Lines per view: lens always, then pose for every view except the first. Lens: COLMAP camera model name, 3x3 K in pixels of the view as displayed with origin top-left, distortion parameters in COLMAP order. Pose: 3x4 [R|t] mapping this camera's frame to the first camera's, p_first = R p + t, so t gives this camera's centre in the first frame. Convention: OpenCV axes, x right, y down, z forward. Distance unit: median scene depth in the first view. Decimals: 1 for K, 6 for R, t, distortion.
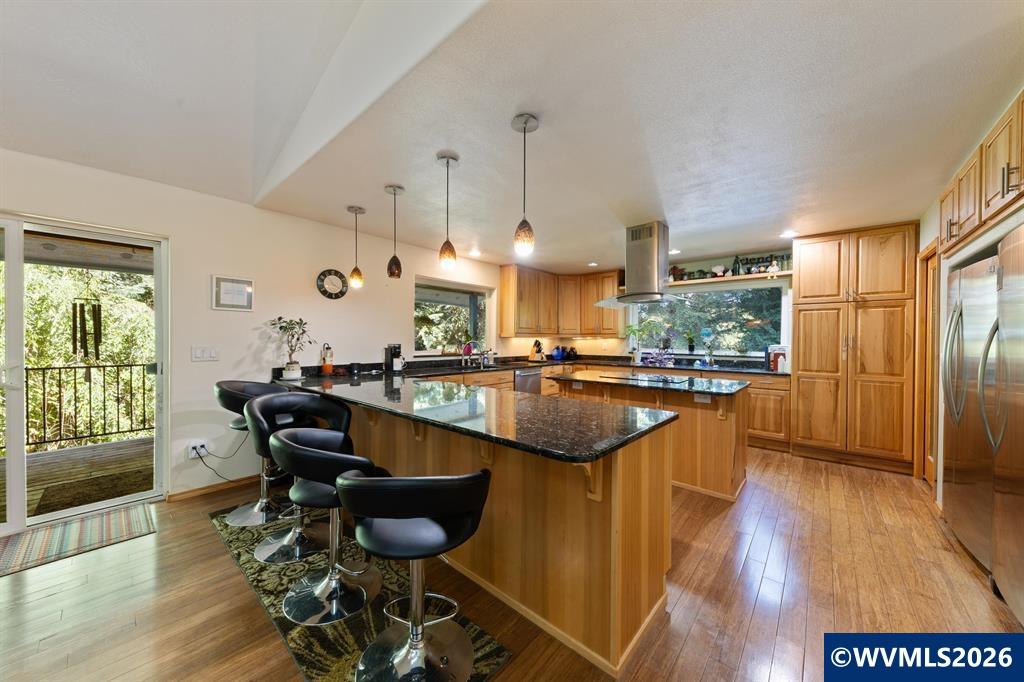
lens RADIAL K [[352.7, 0, 507.9], [0, 352.7, 344.1], [0, 0, 1]] dist [0.014872, -0.004617]
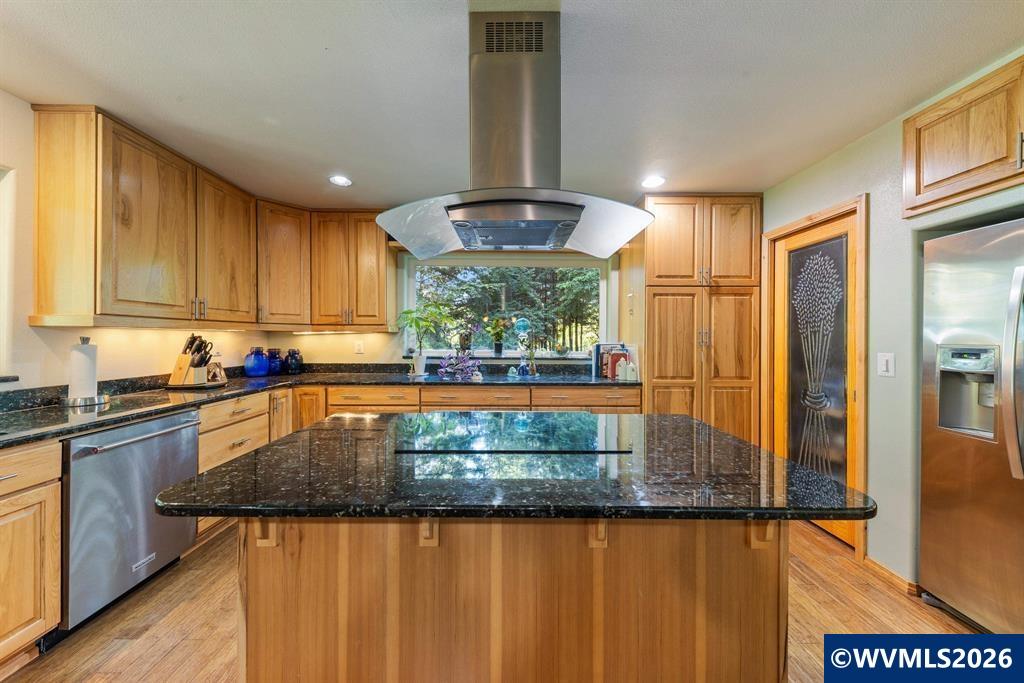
lens RADIAL K [[358.6, 0, 509.3], [0, 358.6, 338.9], [0, 0, 1]] dist [0.014499, -0.004581]
pose [[0.748289, -0.004851, 0.663356, 0.105893], [0.008440, 0.999962, -0.002207, -0.005008], [-0.663320, 0.007250, 0.748301, 0.595906]]
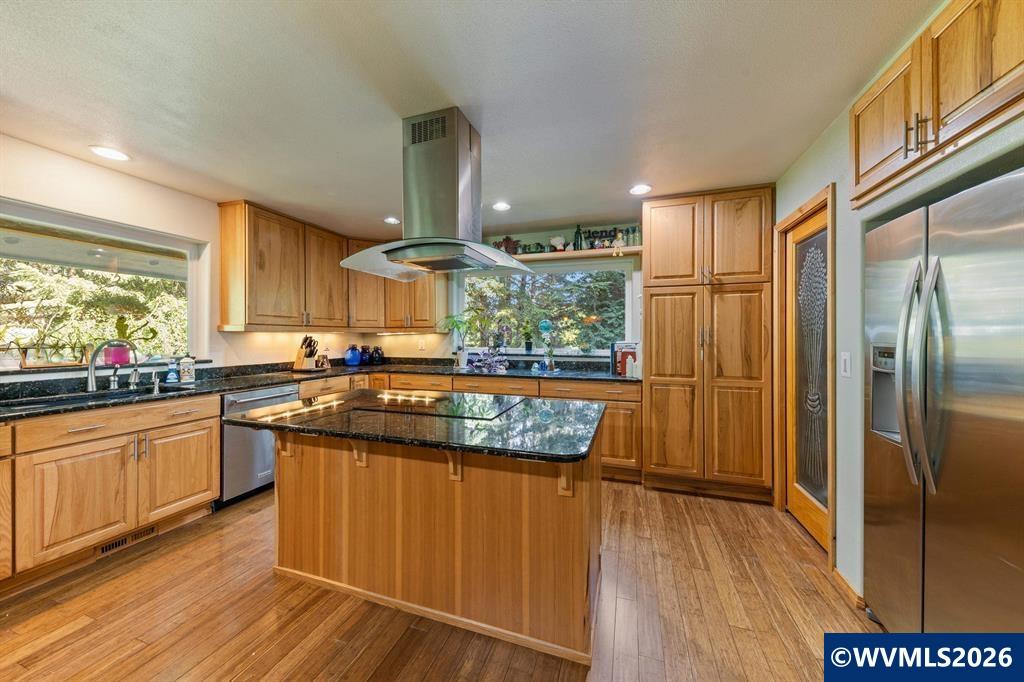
lens RADIAL K [[358.6, 0, 509.3], [0, 358.6, 338.4], [0, 0, 1]] dist [0.014499, -0.004581]
pose [[0.922871, -0.006755, 0.385051, 0.229224], [0.009380, 0.999944, -0.004941, -0.002131], [-0.384996, 0.008171, 0.922882, 0.381367]]
